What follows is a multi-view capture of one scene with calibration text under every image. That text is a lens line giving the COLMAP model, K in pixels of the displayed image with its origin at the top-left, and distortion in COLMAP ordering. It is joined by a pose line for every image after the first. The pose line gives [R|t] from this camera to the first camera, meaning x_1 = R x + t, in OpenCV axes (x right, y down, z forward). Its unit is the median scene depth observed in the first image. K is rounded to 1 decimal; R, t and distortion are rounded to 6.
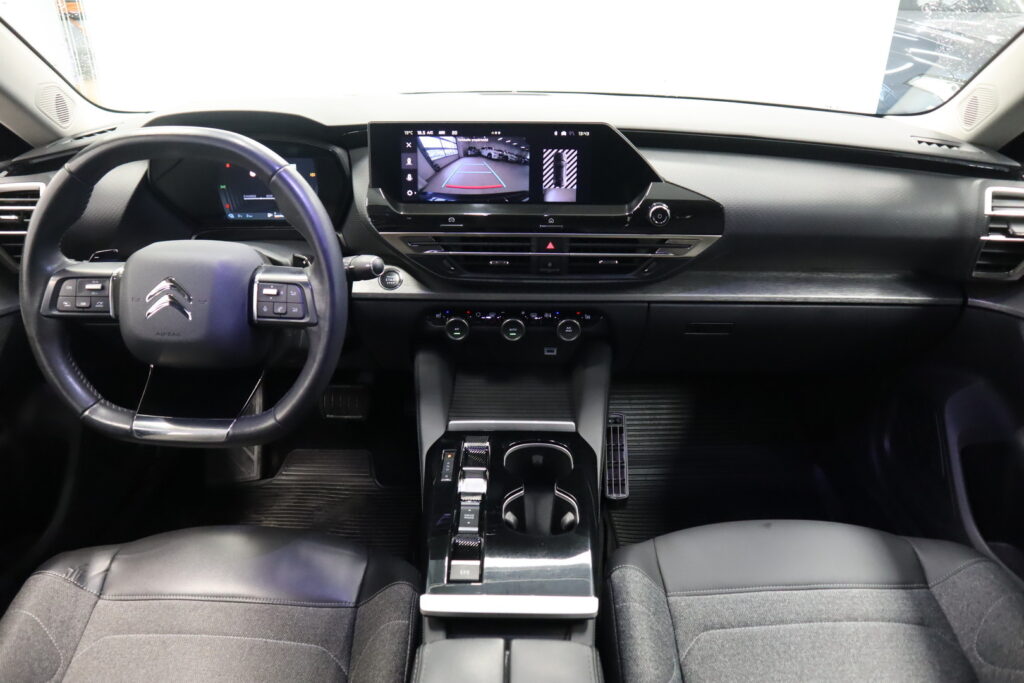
lens RADIAL K [[710.0, 0, 512.0], [0, 710.0, 341.5], [0, 0, 1]] dist [-0.125690, 0.086089]
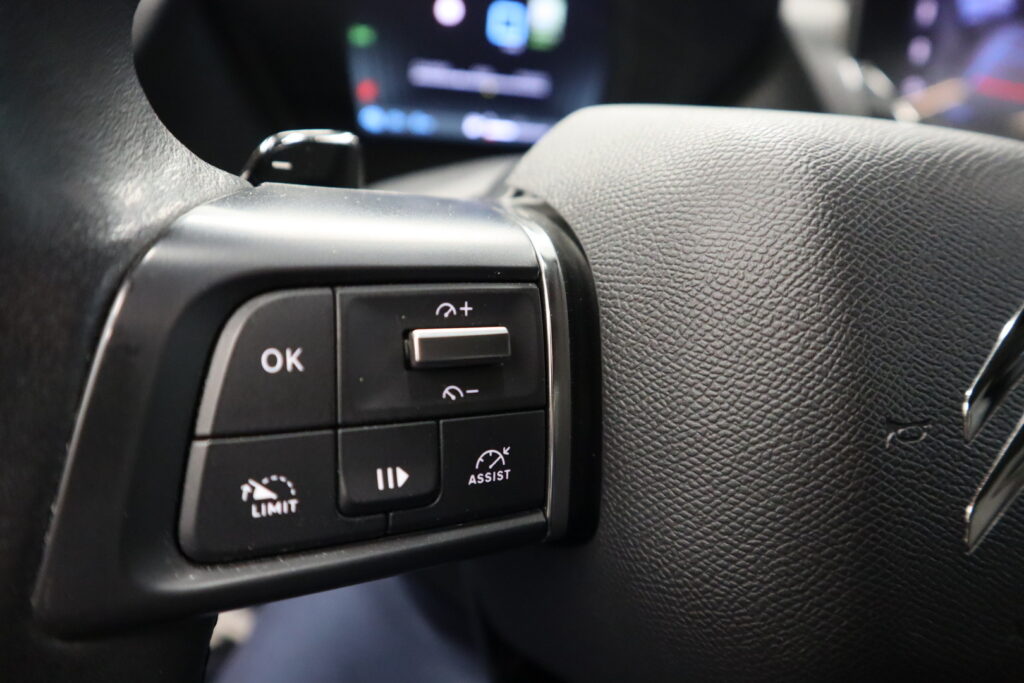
lens RADIAL K [[710.0, 0, 512.0], [0, 710.0, 341.5], [0, 0, 1]] dist [-0.125690, 0.086089]
pose [[0.938000, -0.046268, 0.343533, -0.535944], [0.052195, 0.998605, -0.008023, -0.065035], [-0.342682, 0.025456, 0.939106, 0.712503]]
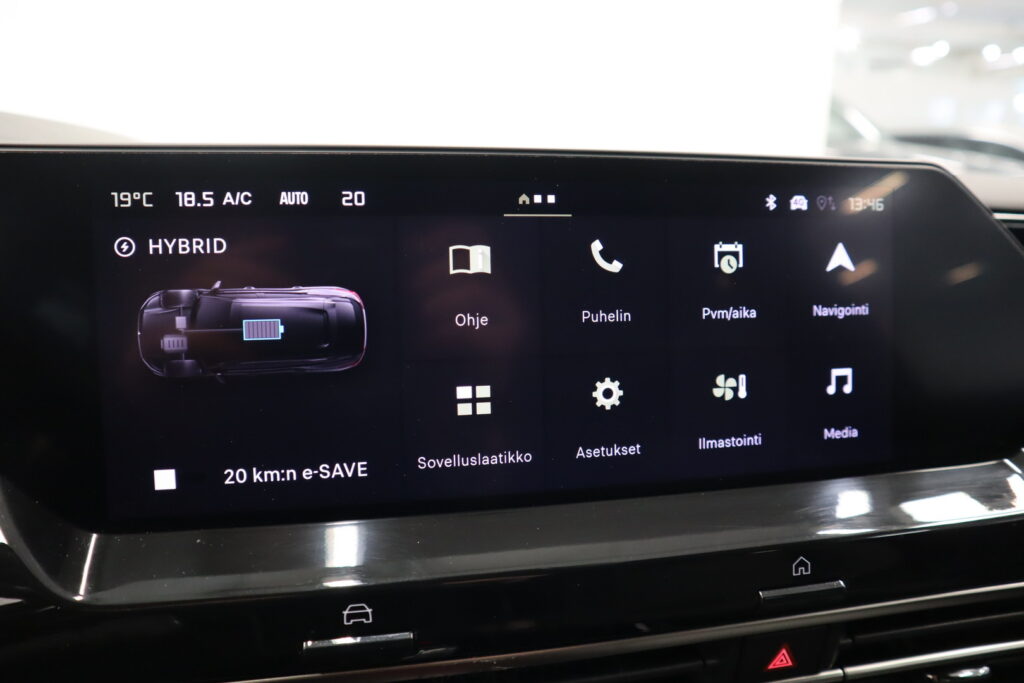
lens RADIAL K [[710.0, 0, 512.0], [0, 710.0, 341.5], [0, 0, 1]] dist [-0.125690, 0.086089]
pose [[0.976962, -0.040404, 0.209553, -0.080821], [0.082611, 0.976962, -0.196777, -0.205585], [-0.196774, 0.209555, 0.957793, 0.785415]]
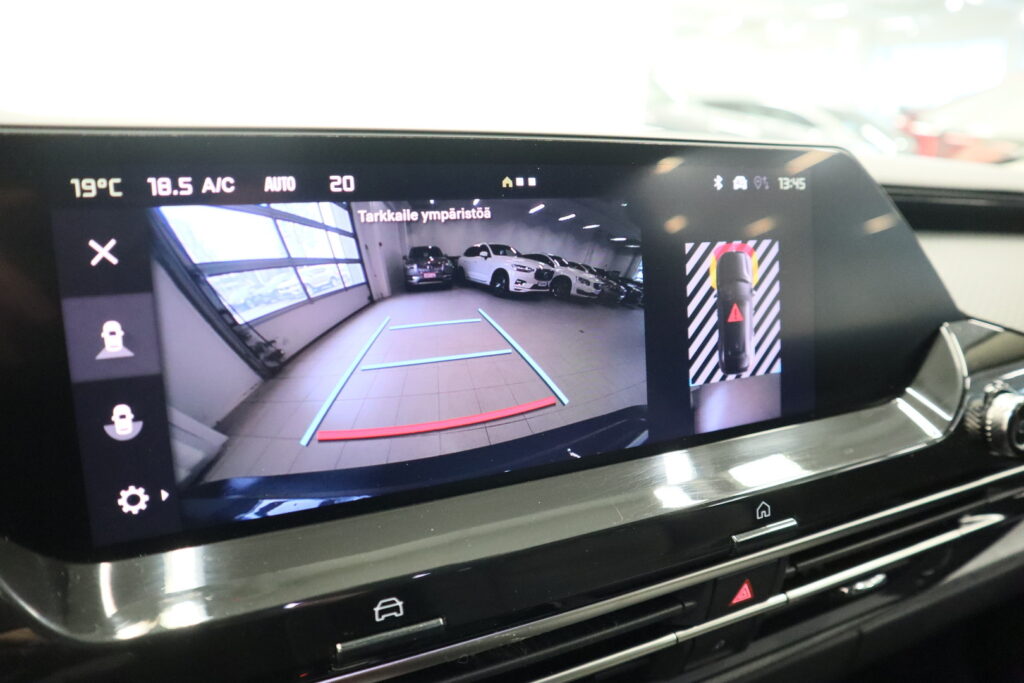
lens RADIAL K [[710.0, 0, 512.0], [0, 710.0, 341.5], [0, 0, 1]] dist [-0.125690, 0.086089]
pose [[0.894574, -0.106290, 0.434097, -0.131451], [0.171776, 0.978470, -0.114409, -0.217672], [-0.412591, 0.176915, 0.893572, 0.796405]]
